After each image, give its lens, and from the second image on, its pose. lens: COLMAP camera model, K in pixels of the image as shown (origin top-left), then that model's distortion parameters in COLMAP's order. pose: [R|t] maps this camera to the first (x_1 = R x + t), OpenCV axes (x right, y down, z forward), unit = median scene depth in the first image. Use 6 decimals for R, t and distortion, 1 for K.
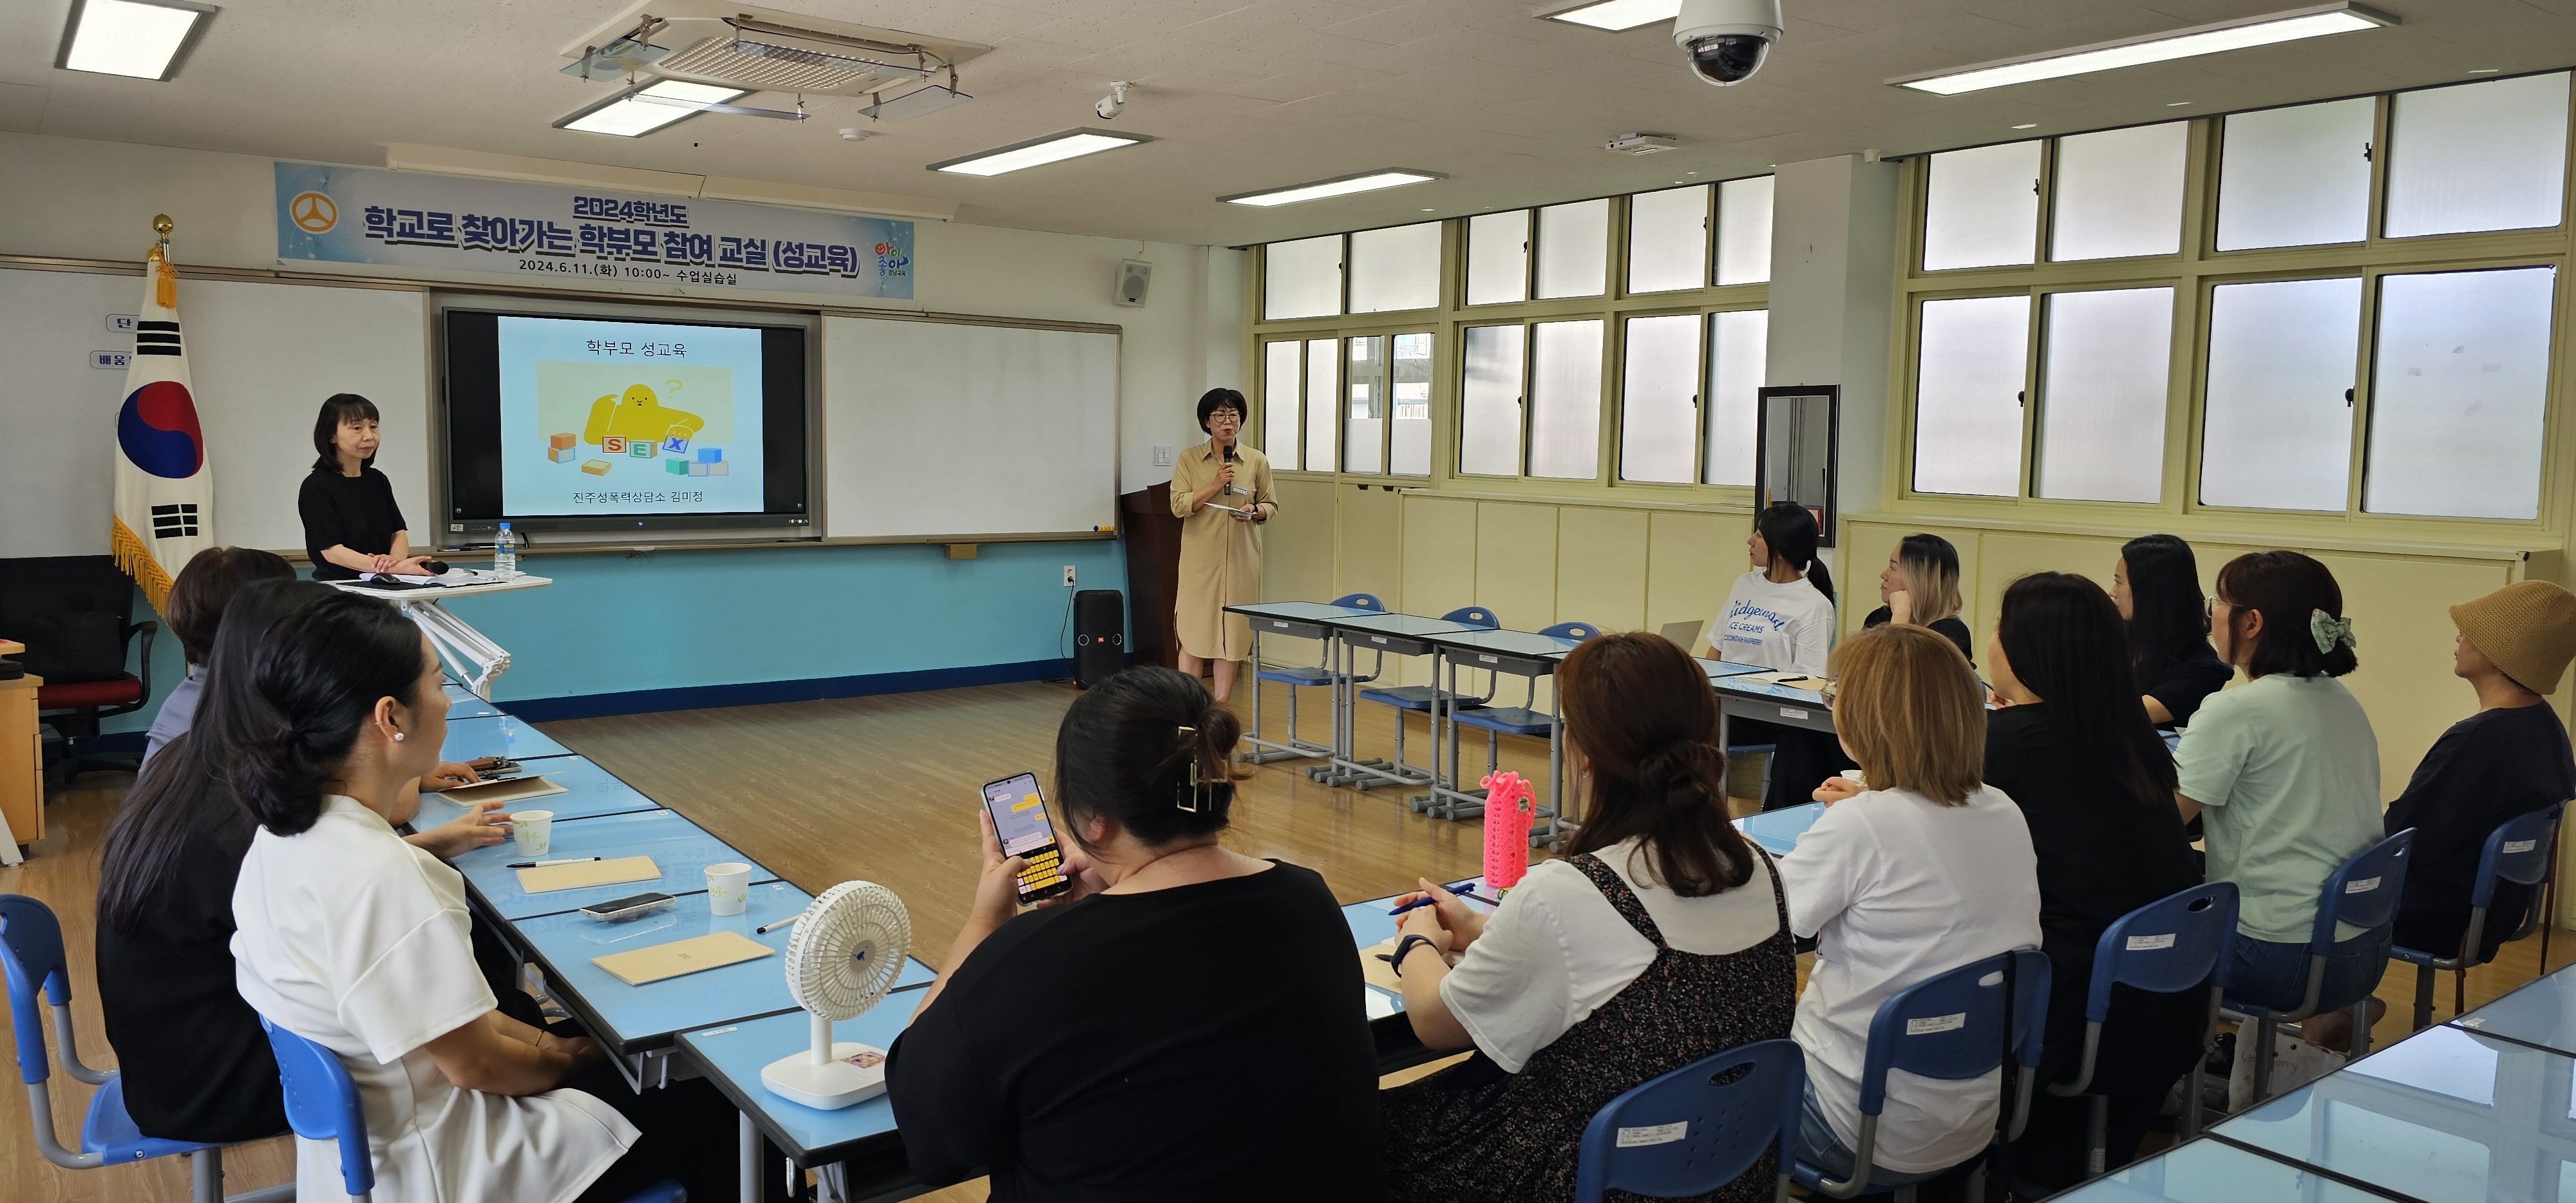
lens RADIAL K [[1719.7, 0, 1301.9], [0, 1719.7, 629.8], [0, 0, 1]] dist [0.043893, -0.035242]
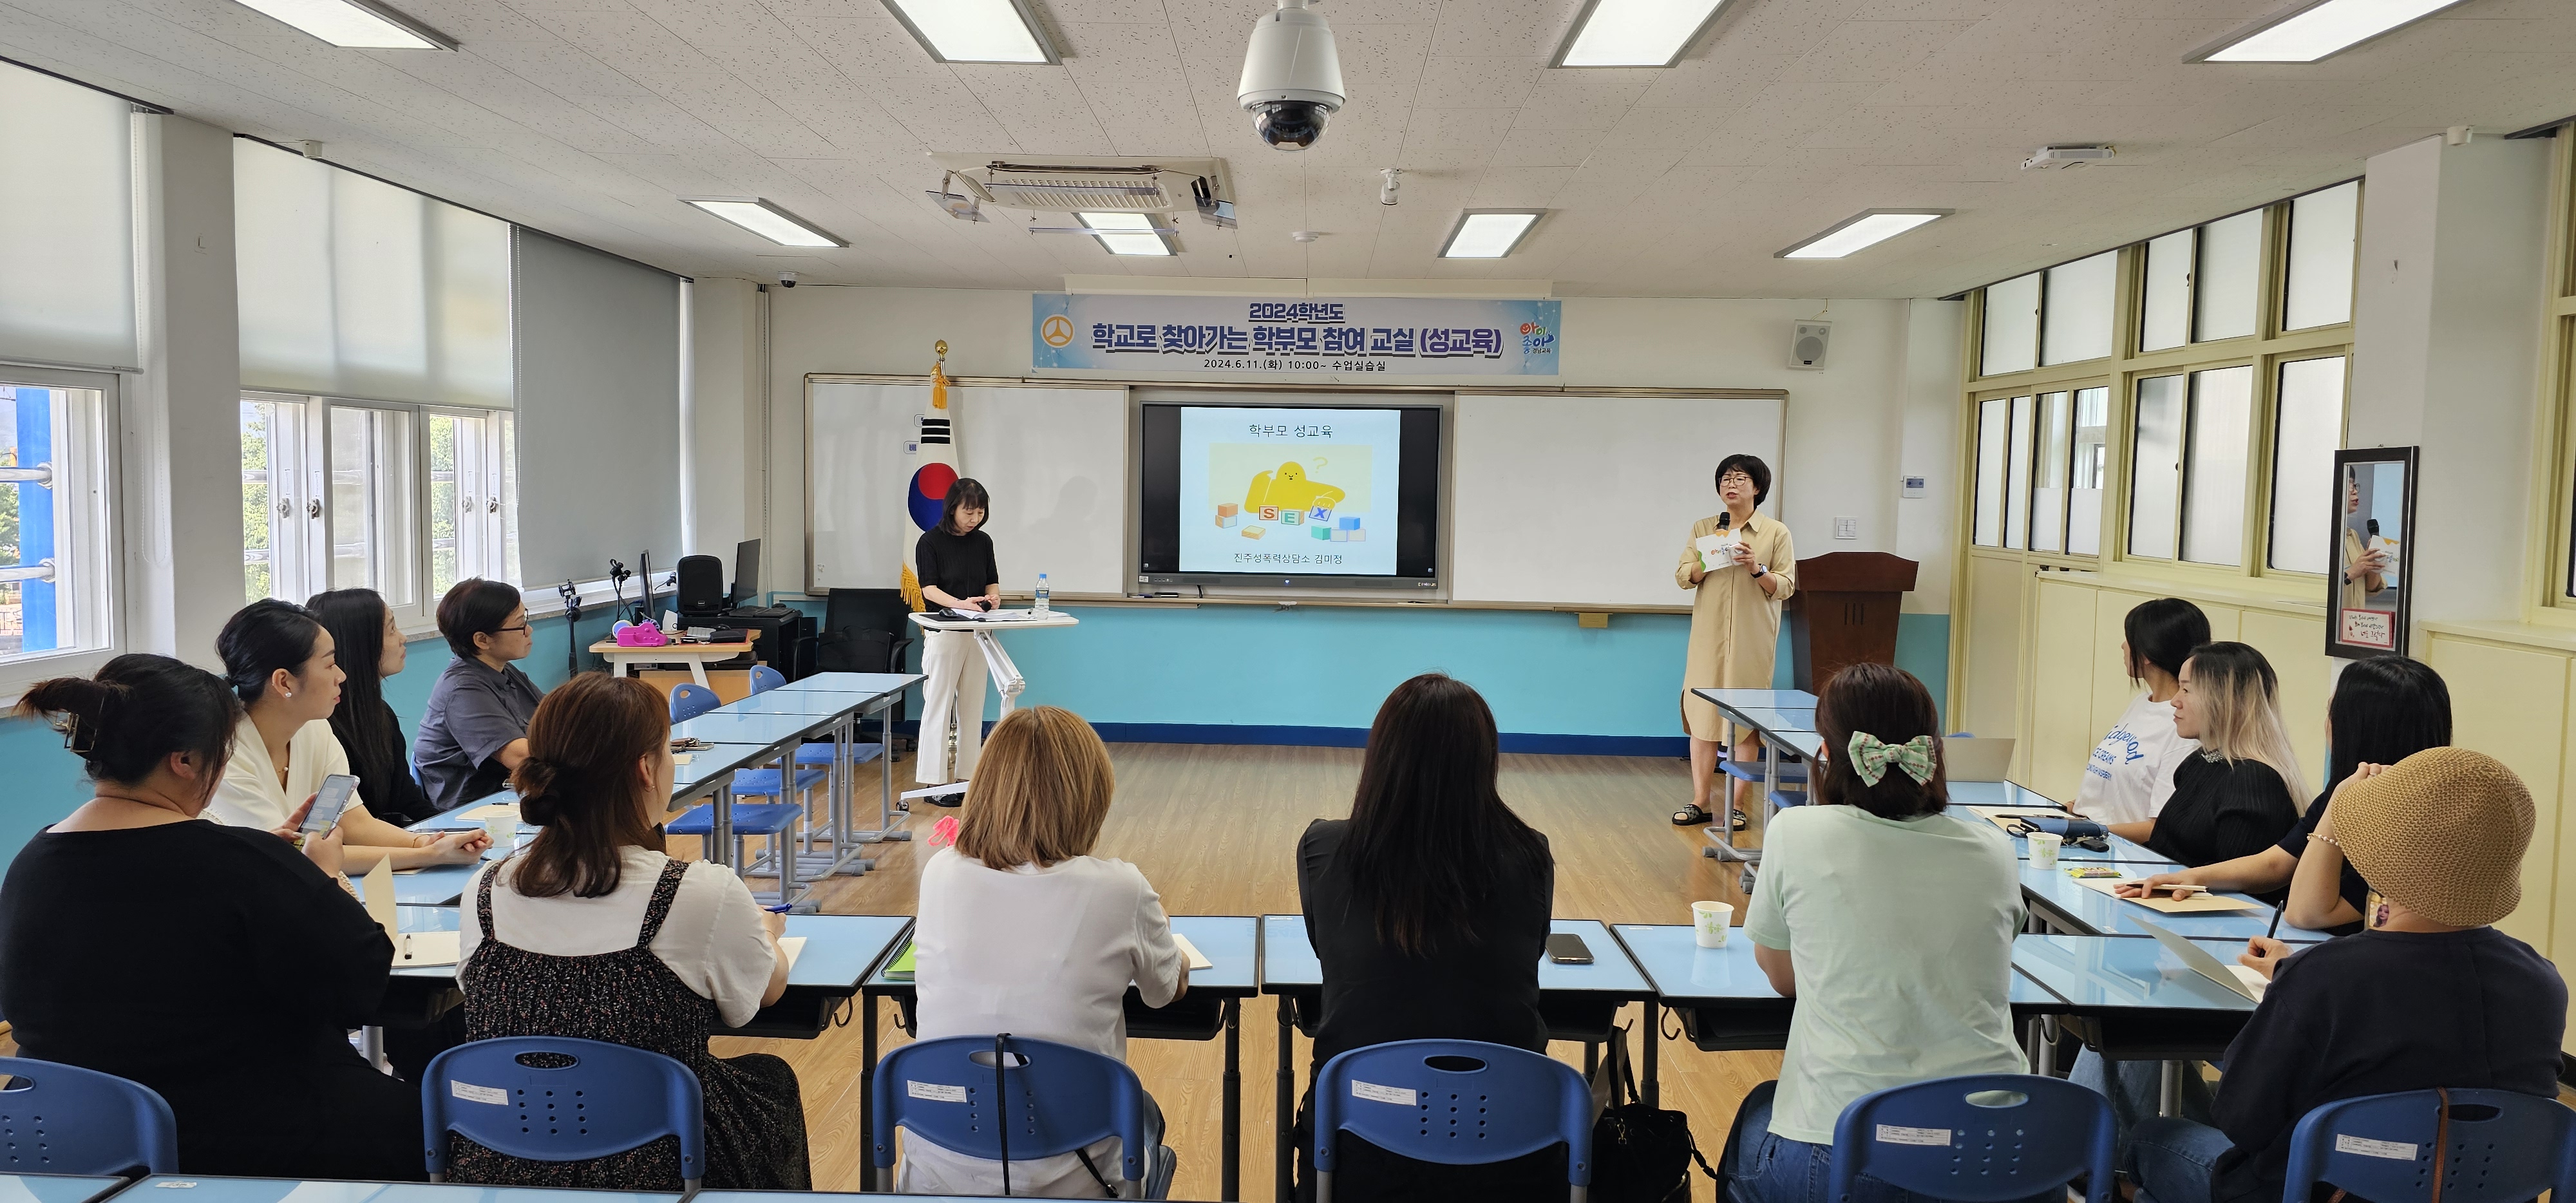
lens RADIAL K [[1719.7, 0, 1270.1], [0, 1719.7, 706.8], [0, 0, 1]] dist [0.043893, -0.035242]
pose [[0.769181, 0.081534, -0.633808, 0.347856], [-0.078352, 0.996376, 0.033089, -0.014824], [0.634209, 0.024209, 0.772782, 0.102010]]
